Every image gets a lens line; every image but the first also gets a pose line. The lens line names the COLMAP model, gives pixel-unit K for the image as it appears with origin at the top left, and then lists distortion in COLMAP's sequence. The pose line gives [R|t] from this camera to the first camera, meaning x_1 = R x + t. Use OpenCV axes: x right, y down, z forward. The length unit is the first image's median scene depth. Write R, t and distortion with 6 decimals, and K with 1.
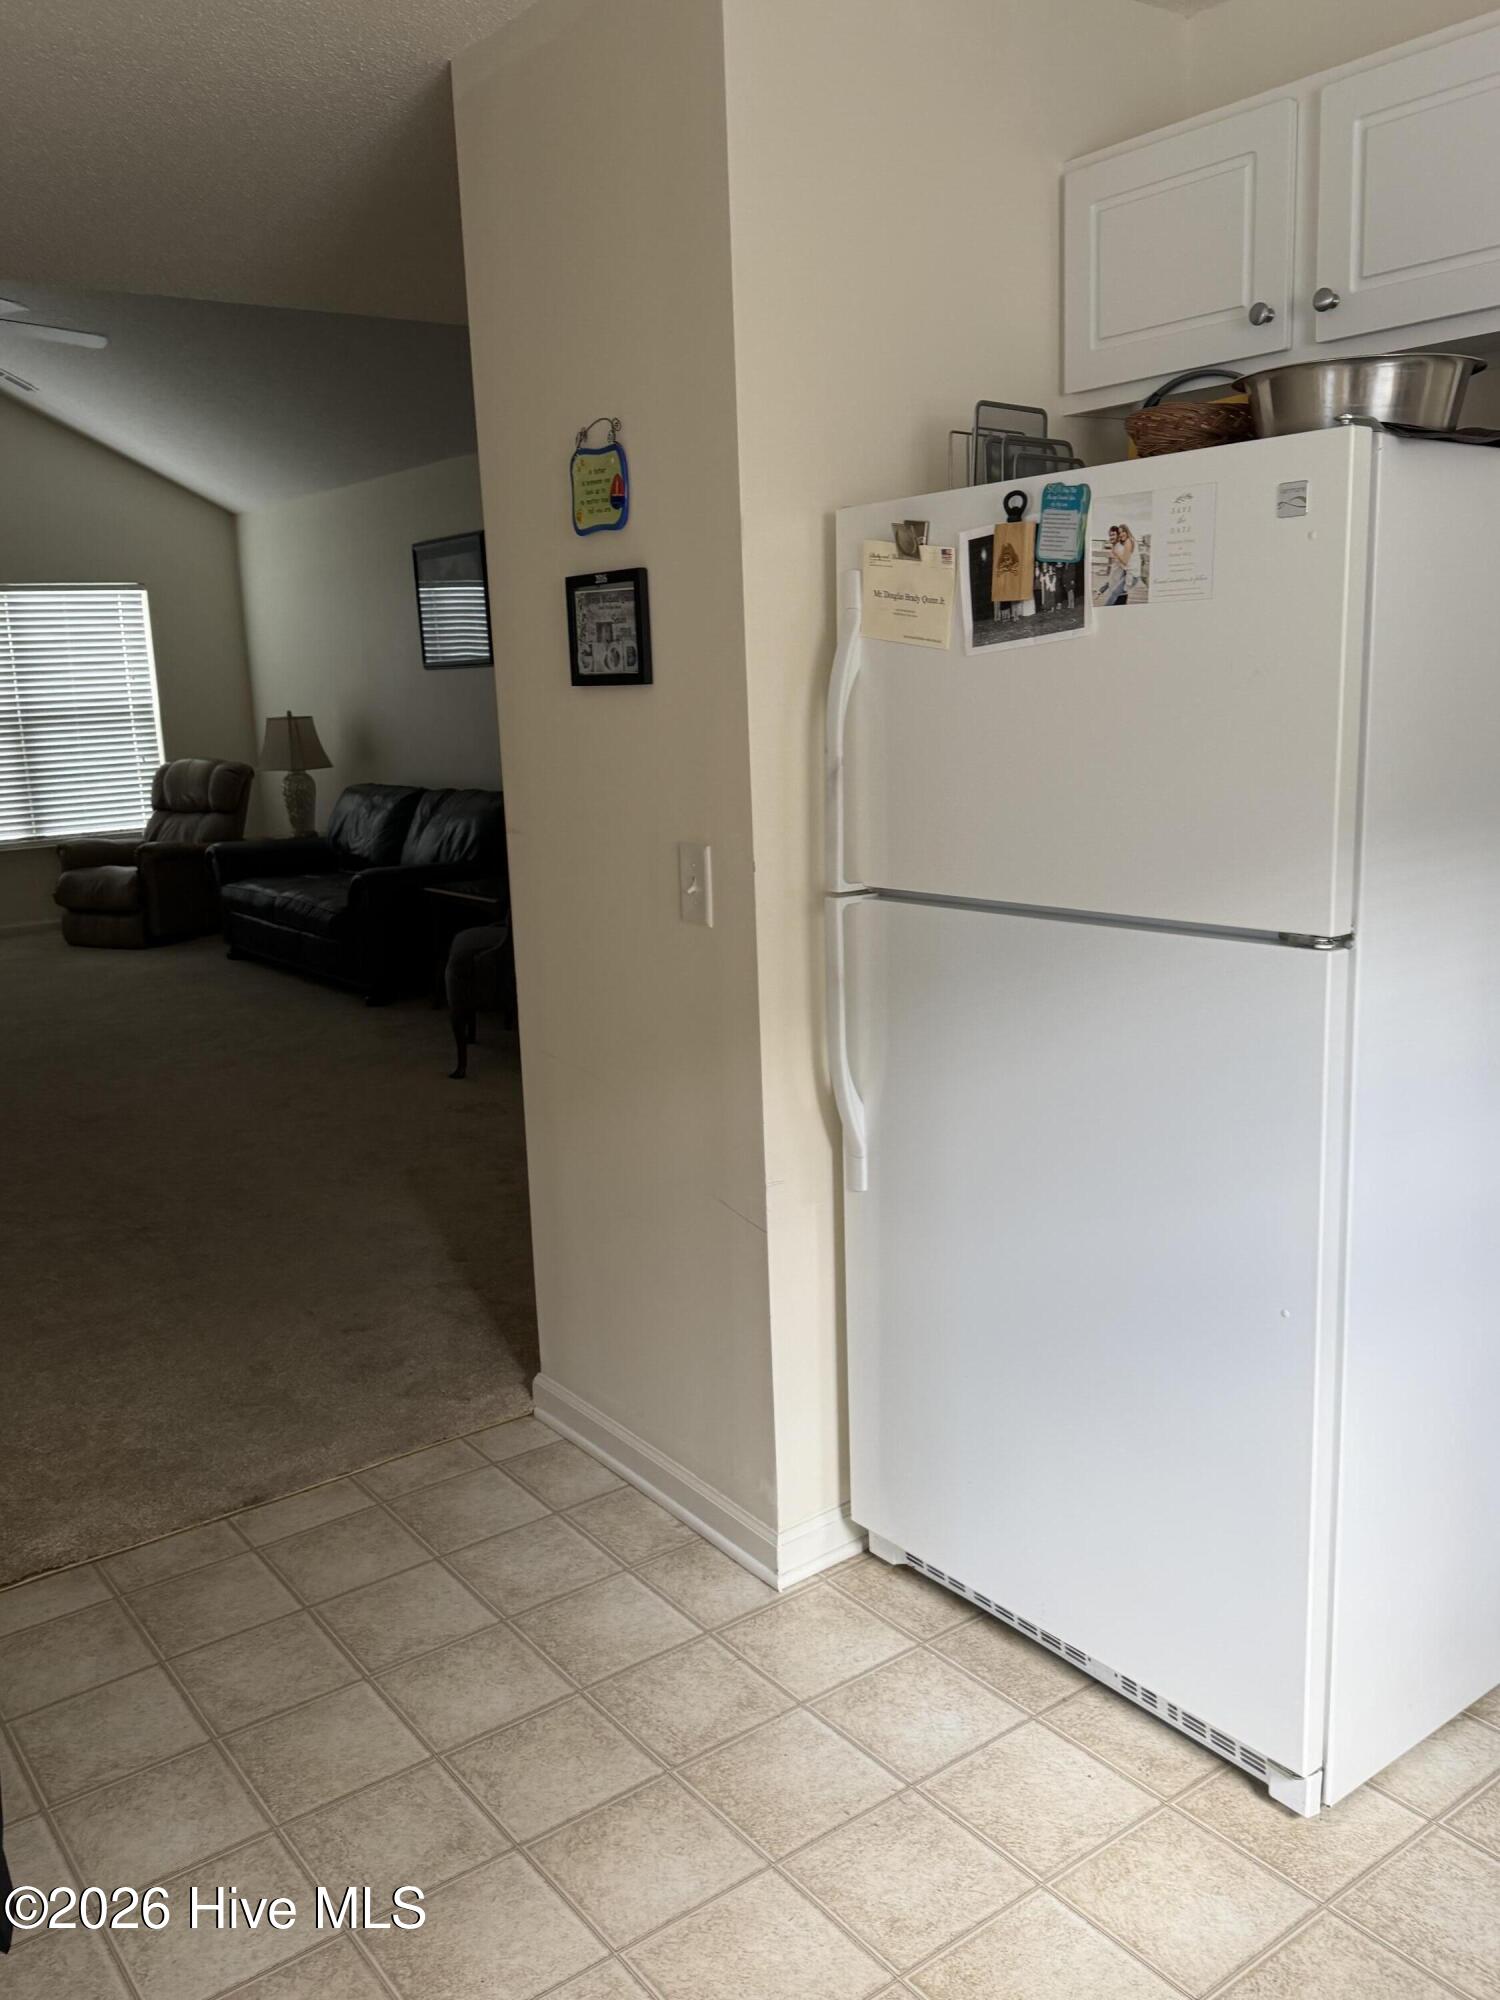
lens RADIAL K [[1614.5, 0, 753.5], [0, 1614.5, 991.7], [0, 0, 1]] dist [0.053761, -0.068254]
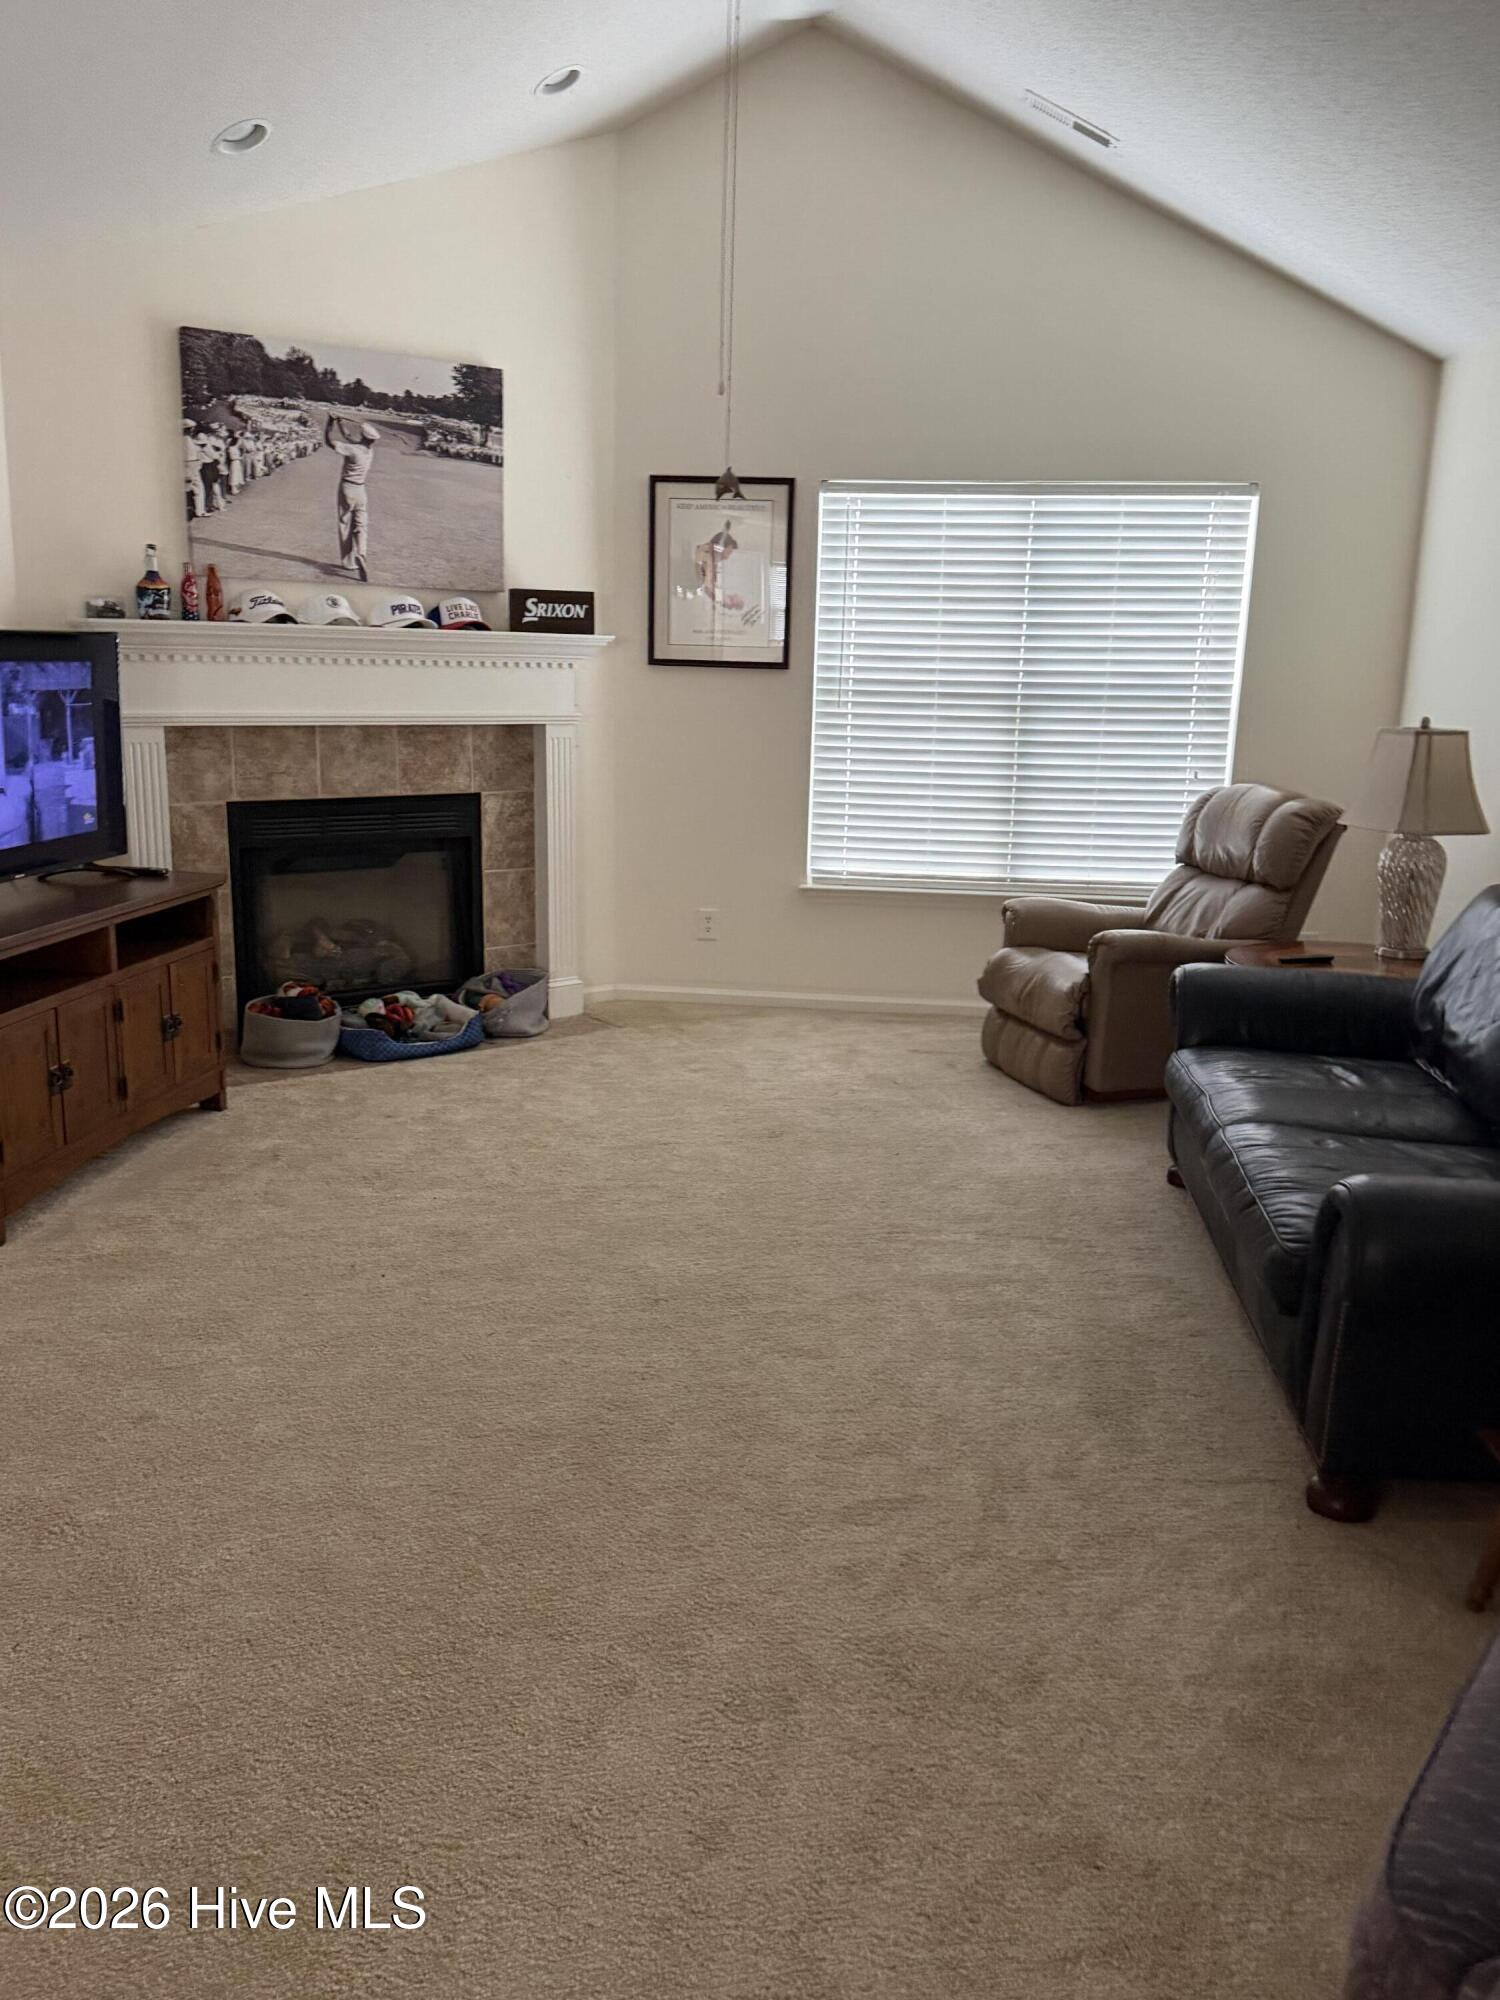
lens RADIAL K [[1632.4, 0, 743.2], [0, 1632.4, 1007.0], [0, 0, 1]] dist [0.188191, -0.381429]
pose [[0.720155, 0.201482, -0.663914, -0.070691], [-0.184239, 0.978085, 0.096980, -0.094610], [0.668904, 0.052478, 0.741494, 0.465896]]
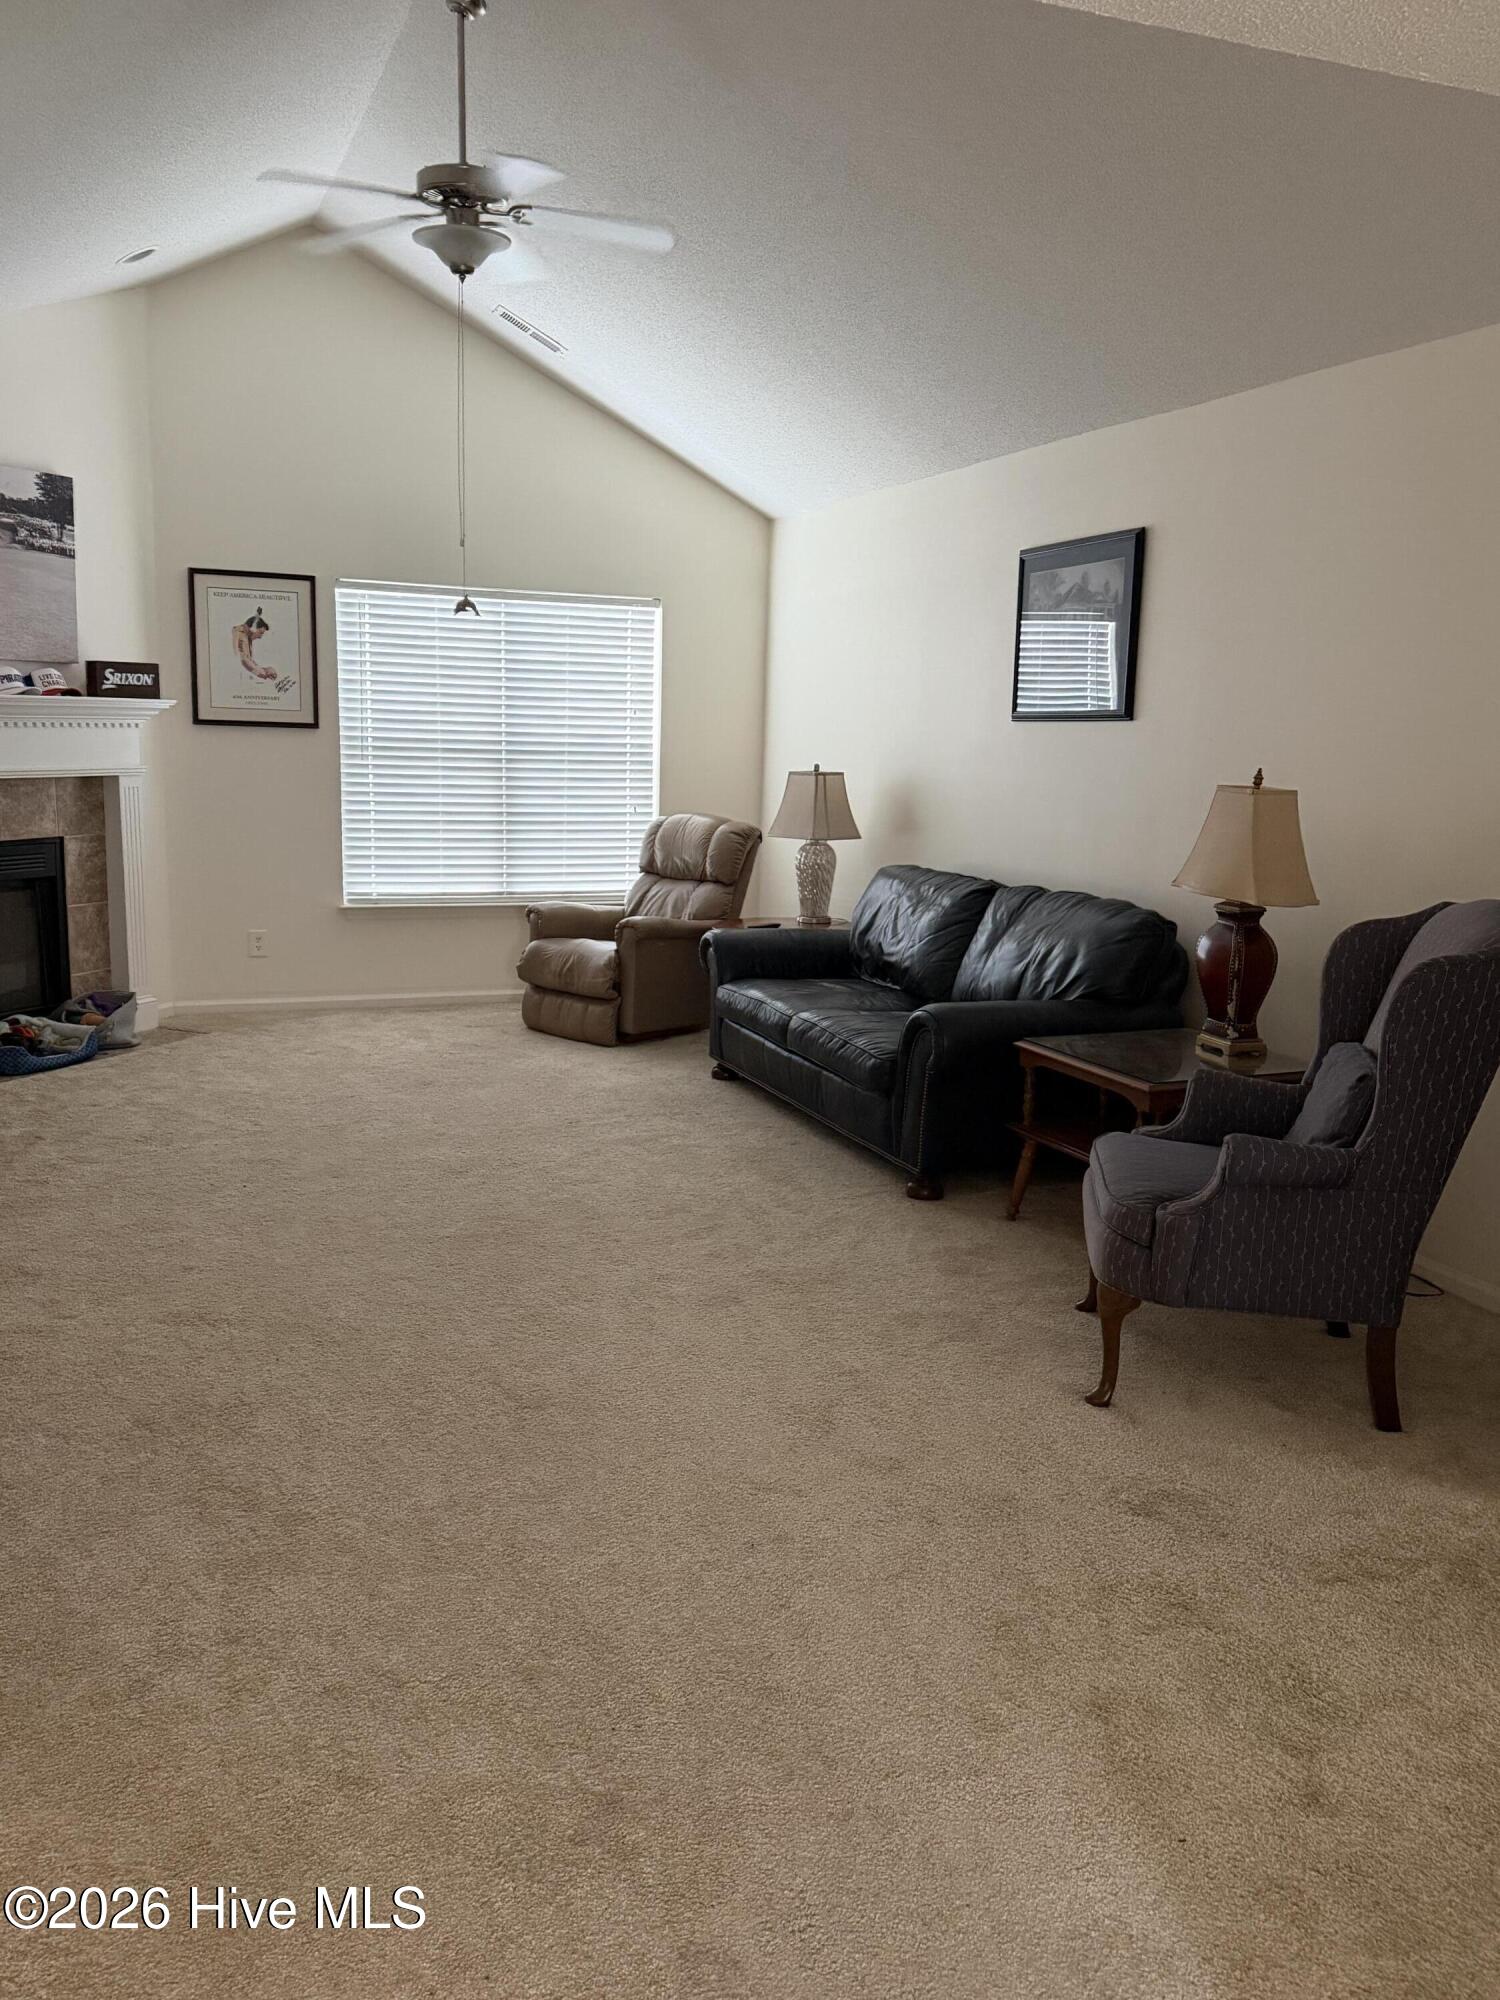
lens RADIAL K [[1632.4, 0, 743.2], [0, 1632.4, 1007.0], [0, 0, 1]] dist [0.188191, -0.381429]
pose [[0.960120, 0.104591, -0.259287, -0.101385], [-0.110759, 0.993804, -0.009251, -0.044256], [0.256713, 0.037600, 0.965756, 0.224118]]
